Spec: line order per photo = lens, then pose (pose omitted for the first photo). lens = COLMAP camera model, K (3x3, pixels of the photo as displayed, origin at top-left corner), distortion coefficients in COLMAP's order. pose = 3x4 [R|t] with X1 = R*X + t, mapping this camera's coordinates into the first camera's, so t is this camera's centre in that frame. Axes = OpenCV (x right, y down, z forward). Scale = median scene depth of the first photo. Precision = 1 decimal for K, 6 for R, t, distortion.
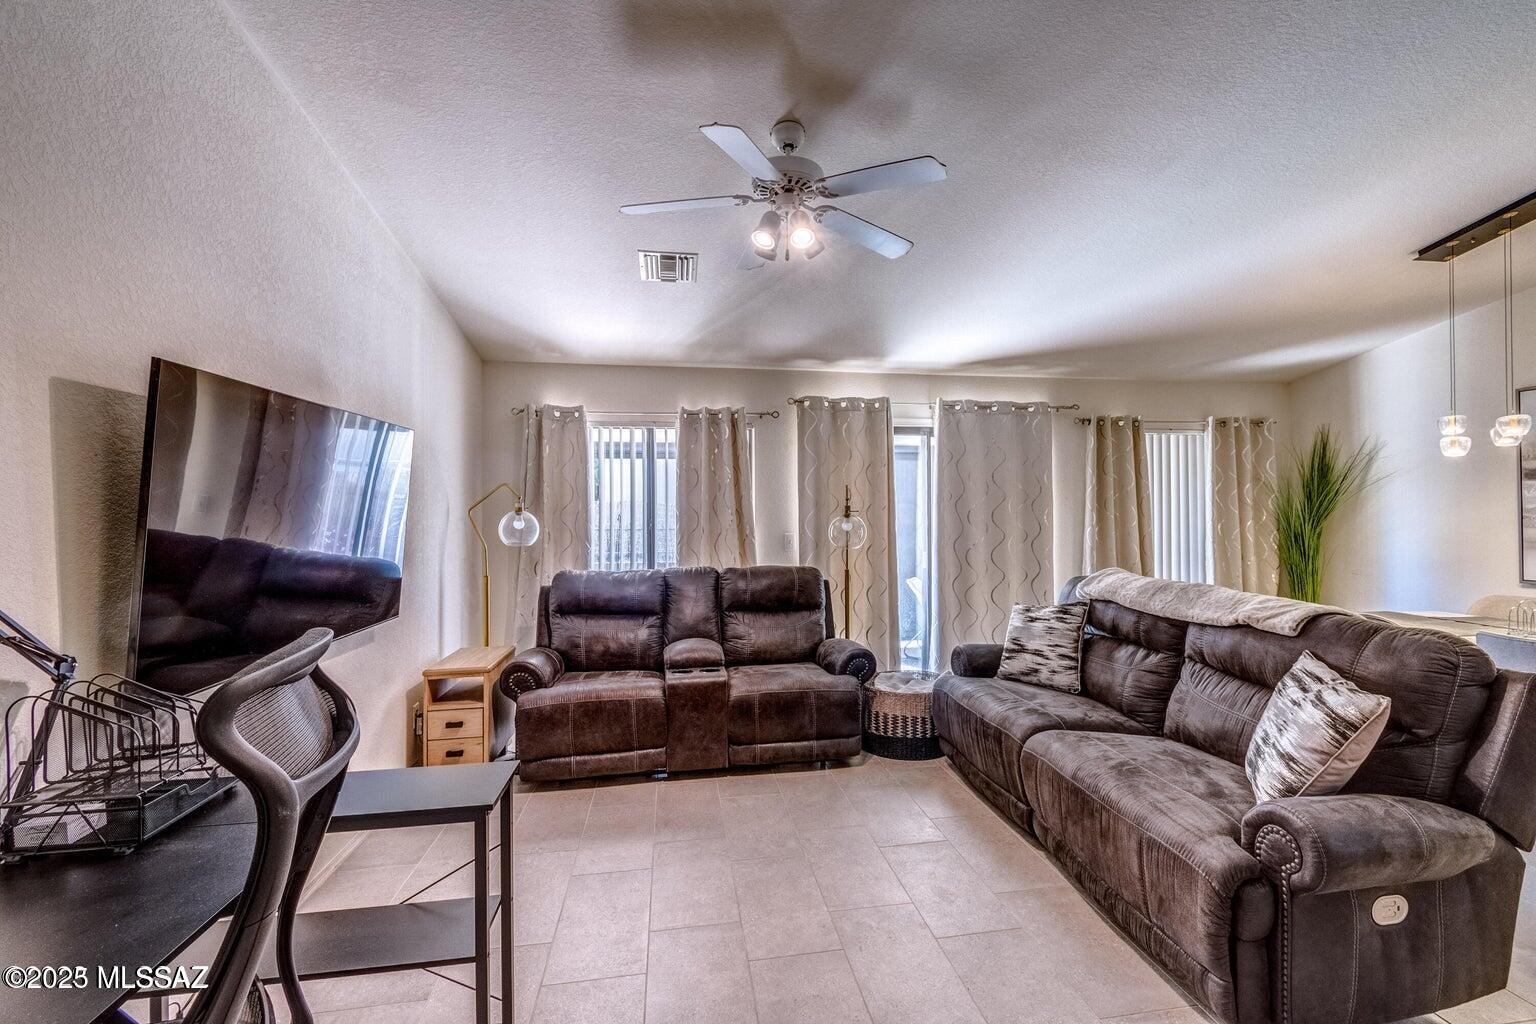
lens RADIAL K [[673.3, 0, 787.6], [0, 673.3, 506.6], [0, 0, 1]] dist [0.007098, -0.000761]
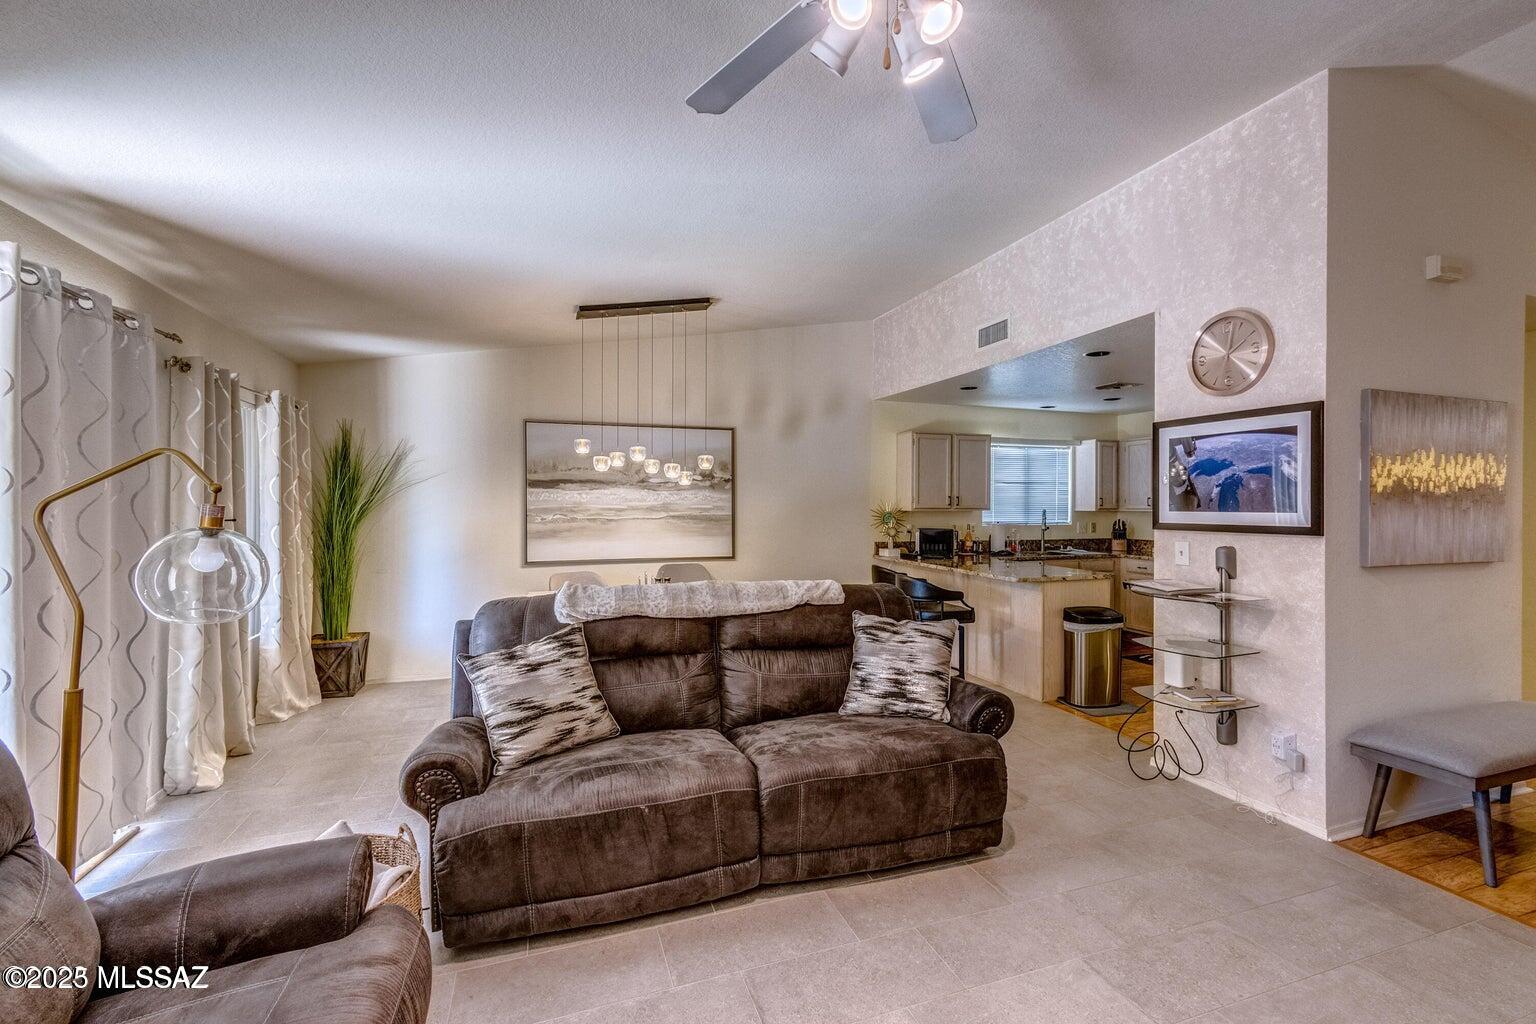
lens RADIAL K [[673.3, 0, 787.6], [0, 673.3, 506.6], [0, 0, 1]] dist [0.007098, -0.000761]
pose [[-0.178506, 0.002834, 0.983935, -0.347858], [-0.010032, 0.999939, -0.004700, -0.002065], [-0.983888, -0.010710, -0.178466, 0.771451]]
